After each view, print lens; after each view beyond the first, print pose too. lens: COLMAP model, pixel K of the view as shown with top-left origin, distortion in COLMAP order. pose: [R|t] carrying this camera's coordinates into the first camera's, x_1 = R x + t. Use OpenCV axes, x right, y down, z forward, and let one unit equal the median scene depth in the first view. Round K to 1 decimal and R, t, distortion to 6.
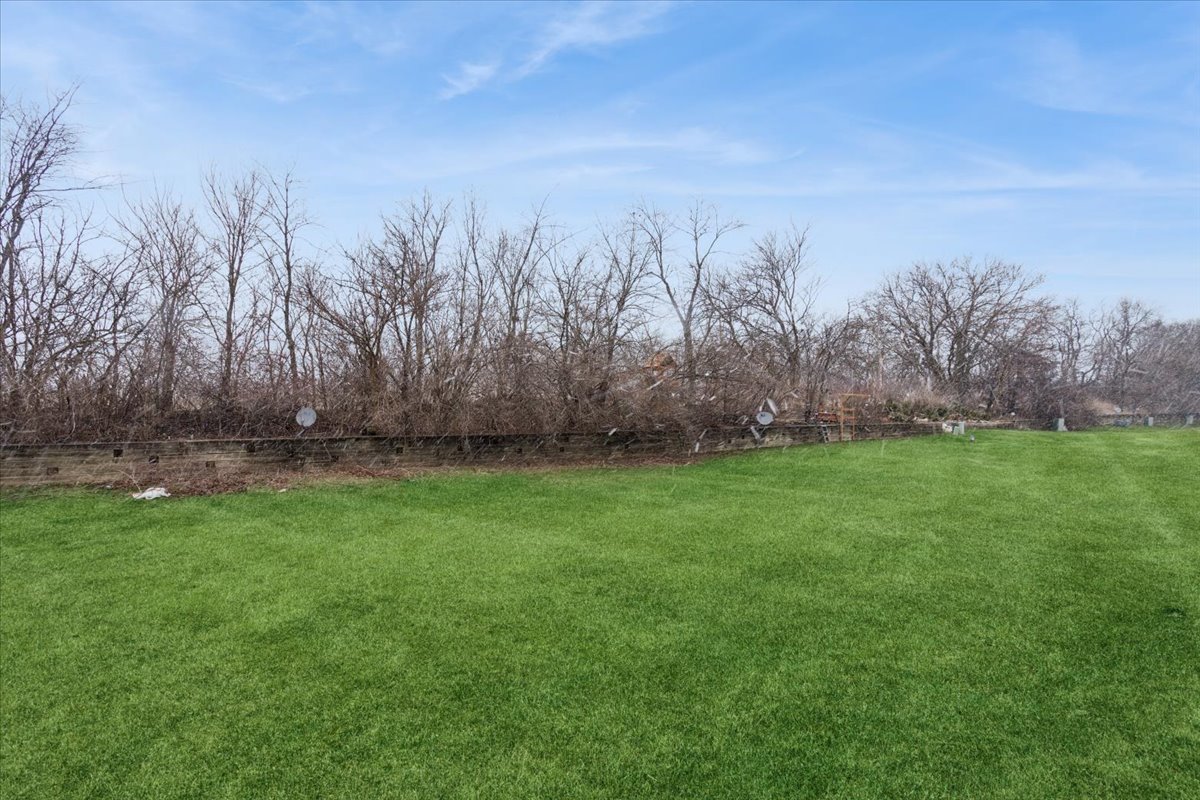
lens RADIAL K [[564.6, 0, 595.5], [0, 564.6, 411.3], [0, 0, 1]] dist [-0.006034, 0.002695]
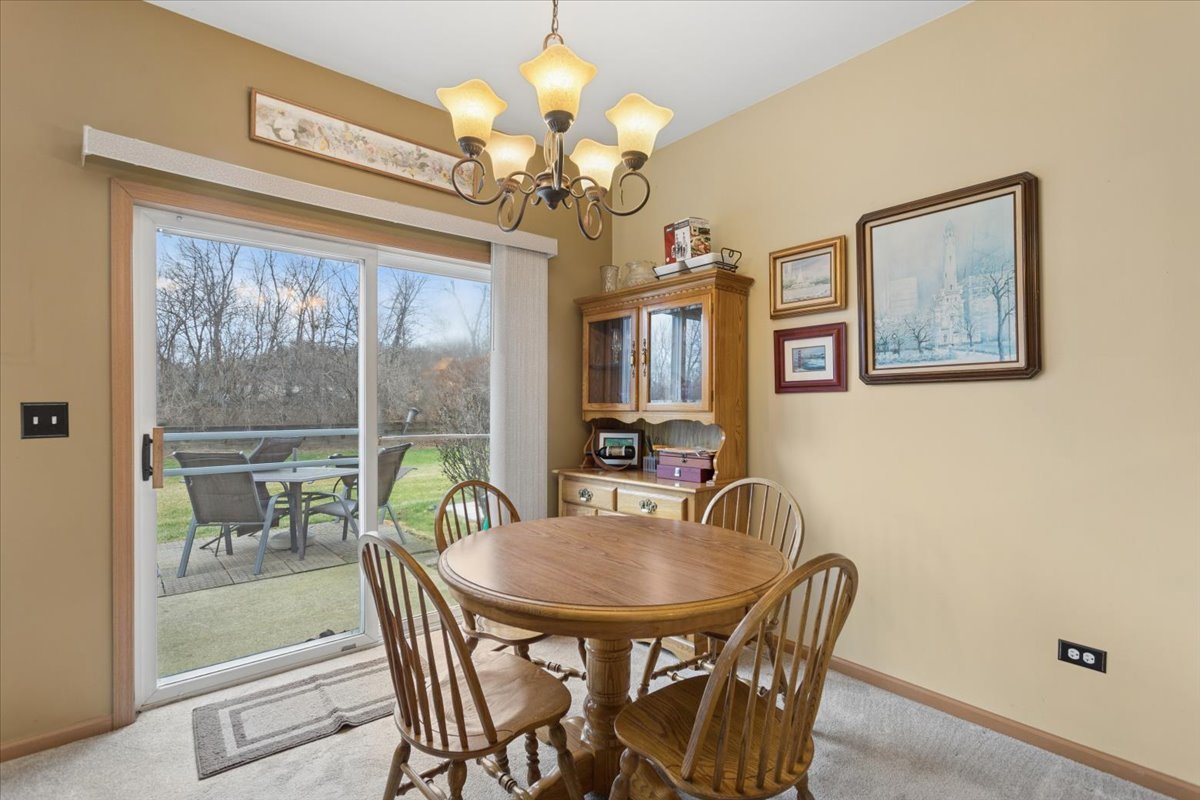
lens RADIAL K [[564.6, 0, 609.9], [0, 564.6, 403.3], [0, 0, 1]] dist [-0.006034, 0.002695]
pose [[0.963233, 0.001458, 0.268665, 0.167470], [-0.000552, 0.999994, -0.003448, -0.001952], [-0.268669, 0.003173, 0.963227, -0.347780]]
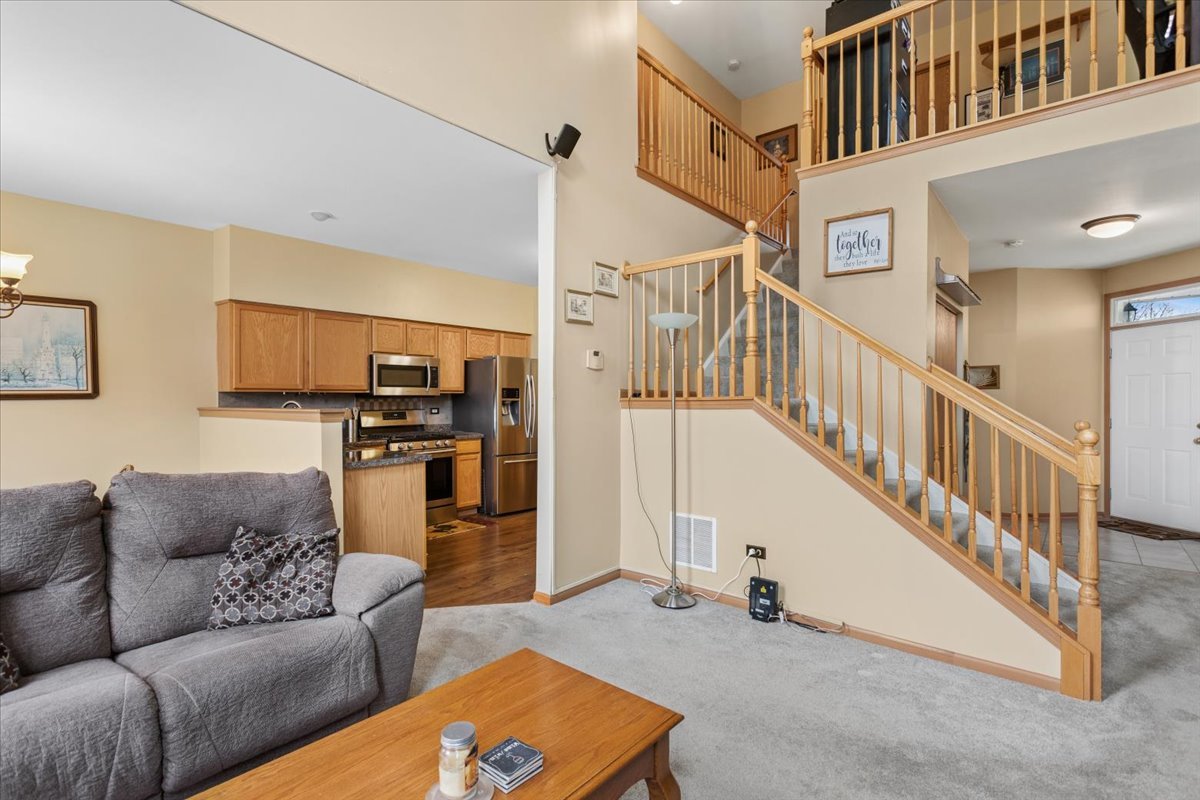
lens RADIAL K [[564.6, 0, 600.4], [0, 564.6, 400.9], [0, 0, 1]] dist [-0.006034, 0.002695]
pose [[-0.407532, -0.000172, 0.913191, 0.003954], [0.008039, 0.999961, 0.003776, -0.004917], [-0.913156, 0.008880, -0.407515, -0.358929]]
